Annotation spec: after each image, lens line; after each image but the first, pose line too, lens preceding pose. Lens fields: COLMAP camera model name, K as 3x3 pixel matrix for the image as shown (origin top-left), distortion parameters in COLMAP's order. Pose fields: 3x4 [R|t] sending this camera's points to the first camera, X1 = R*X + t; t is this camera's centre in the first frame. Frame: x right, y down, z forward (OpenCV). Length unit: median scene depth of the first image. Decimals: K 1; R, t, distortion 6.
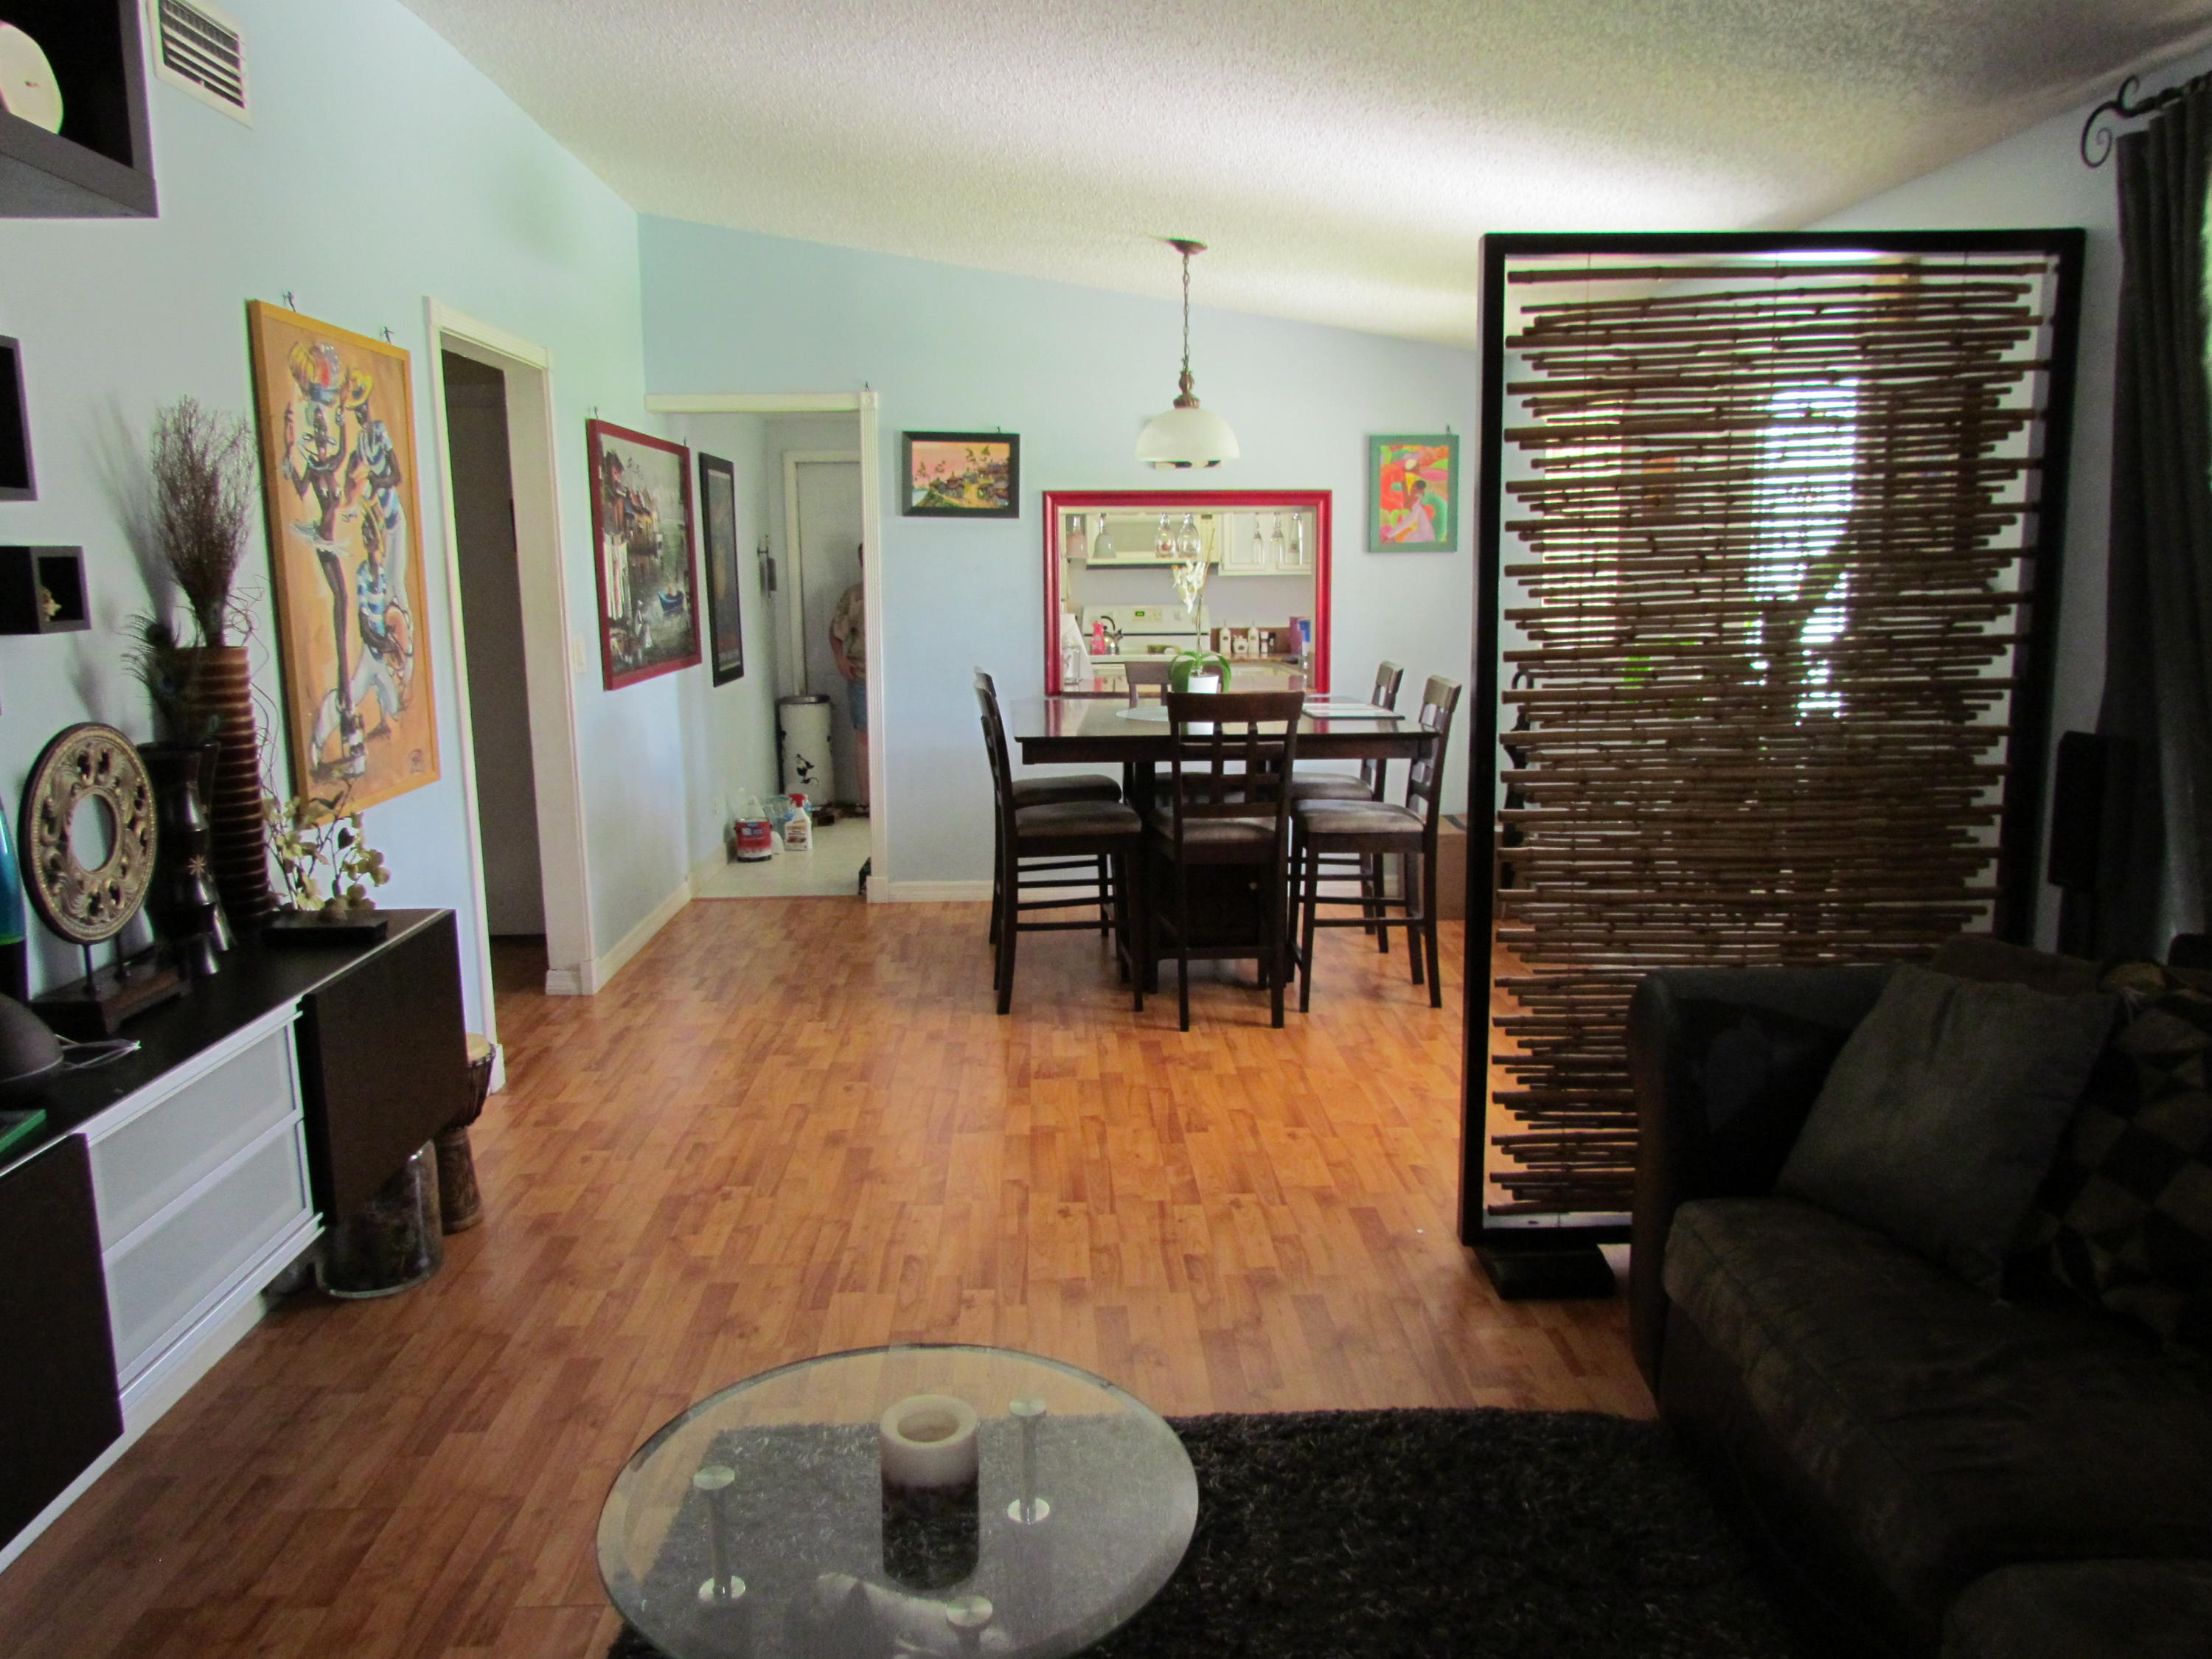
lens RADIAL K [[1718.4, 0, 1106.0], [0, 1718.4, 829.5], [0, 0, 1]] dist [0.038173, -0.064815]
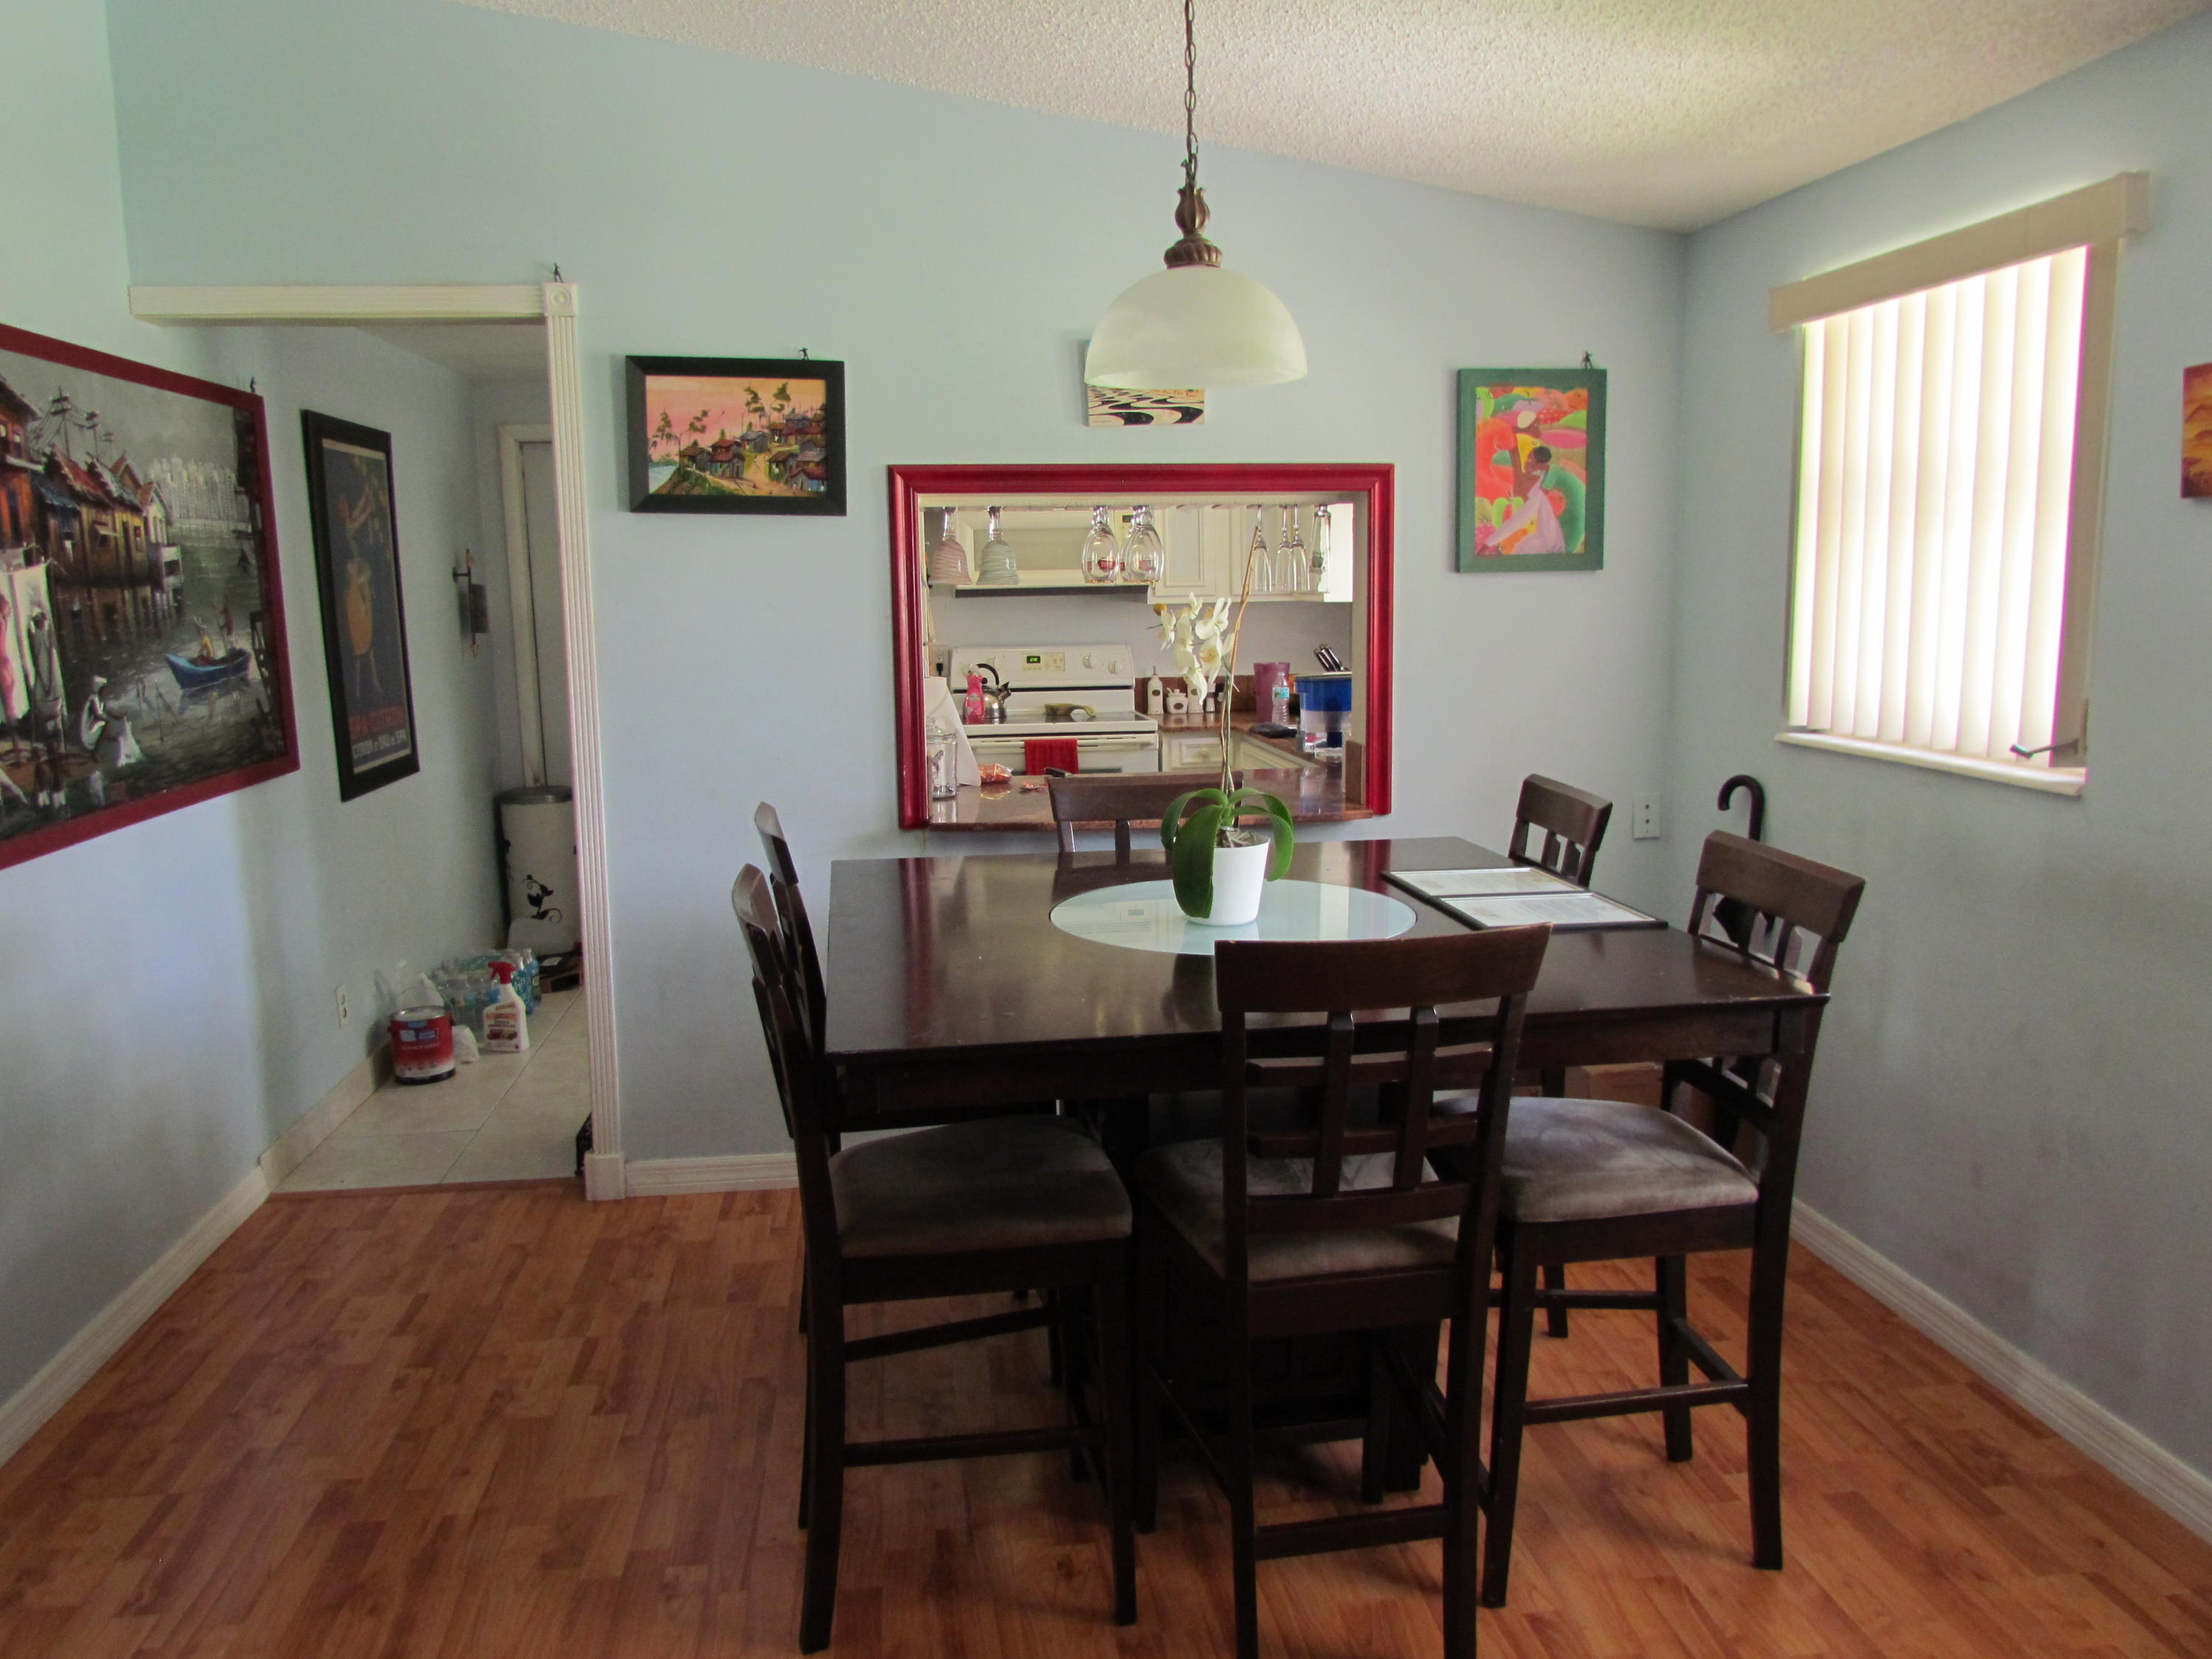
lens RADIAL K [[1718.4, 0, 1106.0], [0, 1718.4, 829.5], [0, 0, 1]] dist [0.038173, -0.064815]
pose [[0.996273, -0.019504, 0.084021, -0.015286], [0.020190, 0.999769, -0.007317, -0.072725], [-0.083859, 0.008986, 0.996437, 0.435173]]
